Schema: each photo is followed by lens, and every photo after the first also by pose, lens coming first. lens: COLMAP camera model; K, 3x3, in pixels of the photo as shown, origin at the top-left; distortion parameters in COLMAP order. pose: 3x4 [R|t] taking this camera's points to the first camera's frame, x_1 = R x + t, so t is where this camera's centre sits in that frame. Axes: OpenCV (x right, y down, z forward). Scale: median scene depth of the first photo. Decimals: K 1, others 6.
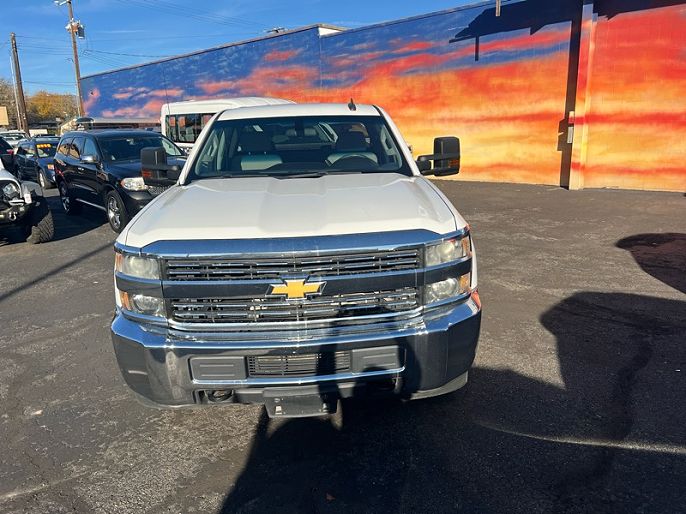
lens RADIAL K [[513.2, 0, 345.5], [0, 513.2, 252.7], [0, 0, 1]] dist [0.049815, -0.055626]
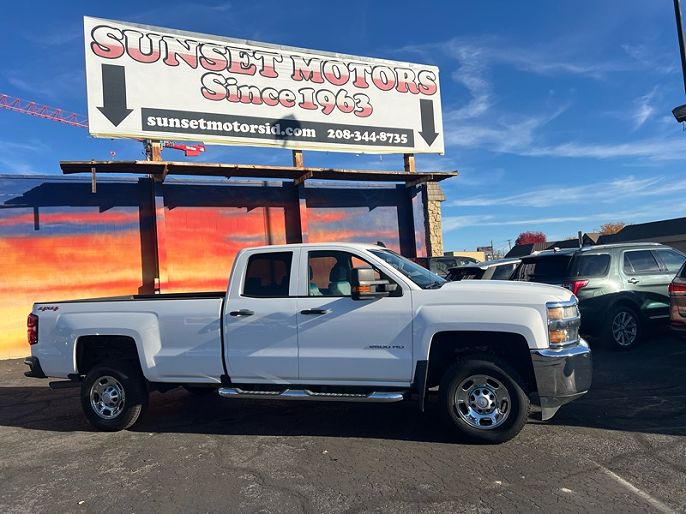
lens RADIAL K [[513.2, 0, 343.1], [0, 513.2, 263.3], [0, 0, 1]] dist [0.049815, -0.055626]
pose [[0.352458, 0.037631, 0.935071, -0.446626], [0.277349, 0.950101, -0.142778, -0.019038], [-0.893785, 0.309664, 0.324434, 0.204351]]
